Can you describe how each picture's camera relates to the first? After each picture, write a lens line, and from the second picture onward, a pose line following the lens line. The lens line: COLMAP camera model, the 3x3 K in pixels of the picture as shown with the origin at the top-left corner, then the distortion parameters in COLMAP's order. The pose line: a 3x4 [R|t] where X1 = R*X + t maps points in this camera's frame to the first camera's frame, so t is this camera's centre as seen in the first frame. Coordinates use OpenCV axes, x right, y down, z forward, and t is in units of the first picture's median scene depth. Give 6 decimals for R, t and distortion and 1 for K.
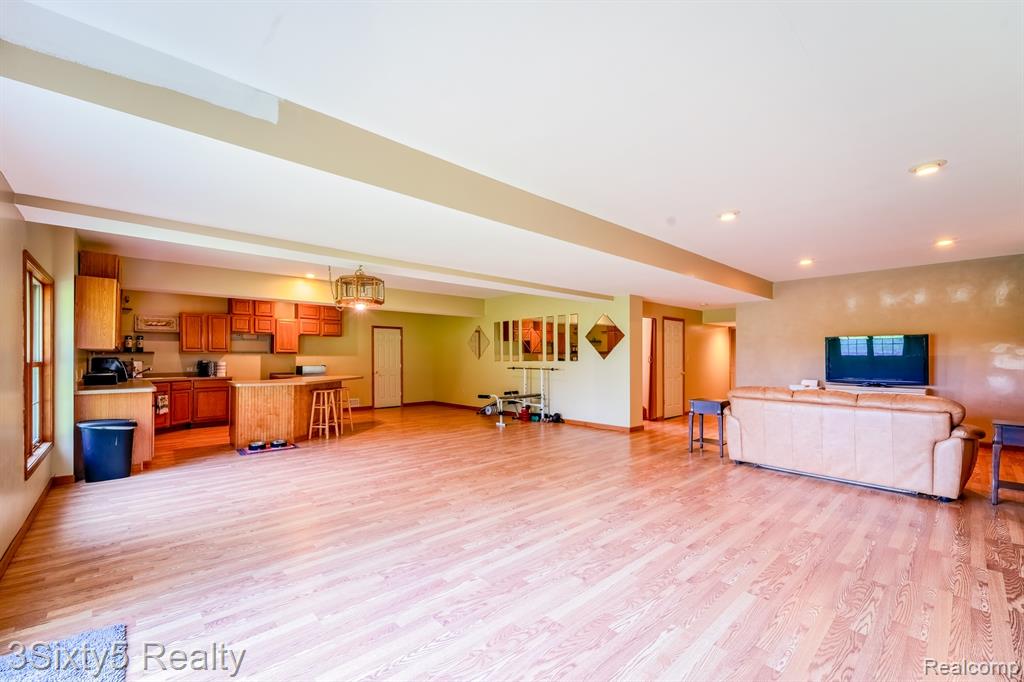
lens RADIAL K [[420.0, 0, 521.3], [0, 420.0, 350.4], [0, 0, 1]] dist [-0.000476, 0.000246]
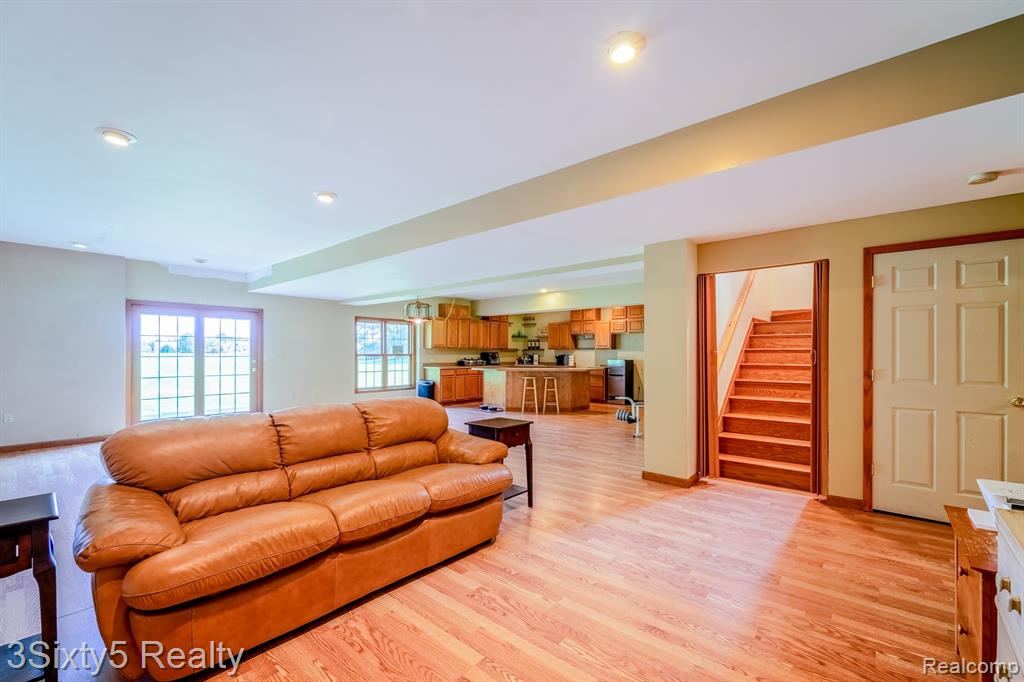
lens RADIAL K [[420.0, 0, 458.3], [0, 420.0, 350.8], [0, 0, 1]] dist [-0.000476, 0.000246]
pose [[0.014520, -0.003006, -0.999890, 0.721306], [0.017470, 0.999844, -0.002752, 0.008625], [0.999742, -0.017429, 0.014571, 0.617483]]
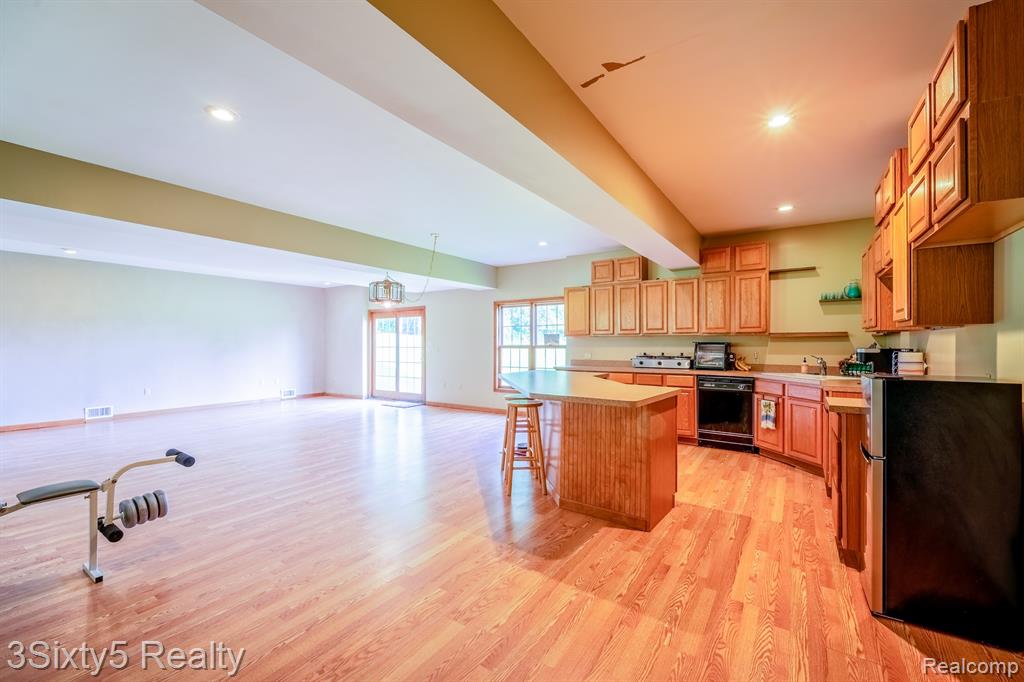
lens RADIAL K [[420.0, 0, 511.1], [0, 420.0, 343.6], [0, 0, 1]] dist [-0.000476, 0.000246]
pose [[-0.974537, 0.002576, -0.224214, -0.288865], [0.007020, 0.999794, -0.019027, 0.025538], [0.224119, -0.020117, -0.974354, 1.350015]]
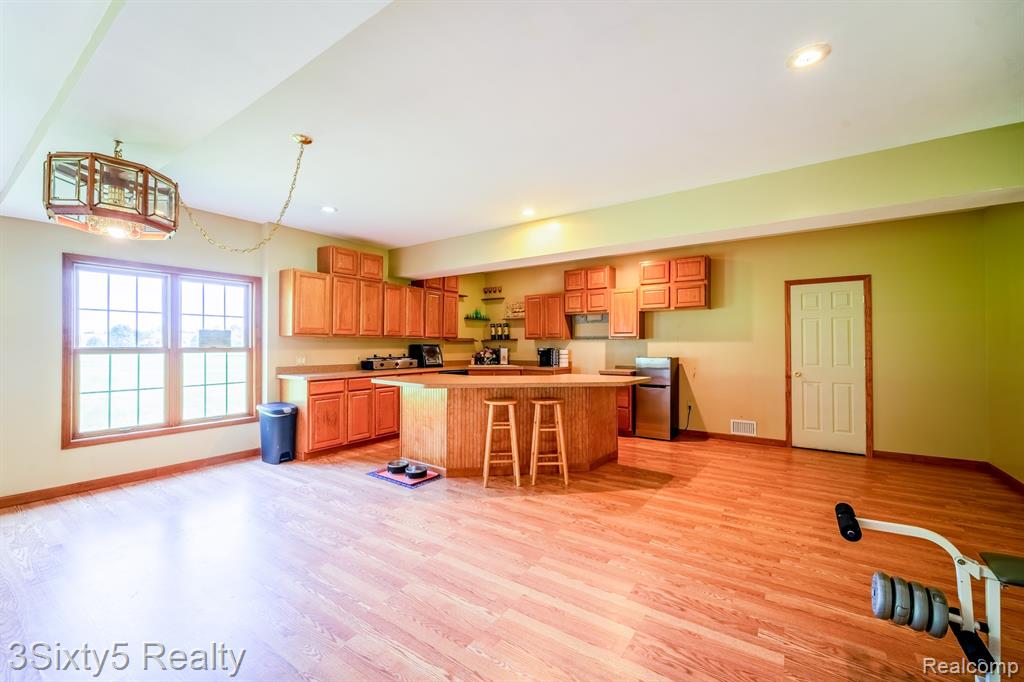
lens RADIAL K [[420.0, 0, 498.9], [0, 420.0, 342.9], [0, 0, 1]] dist [-0.000476, 0.000246]
pose [[0.209745, -0.004820, -0.977744, 0.082130], [0.017617, 0.999844, -0.001150, 0.012714], [0.977597, -0.016983, 0.209798, 0.719088]]
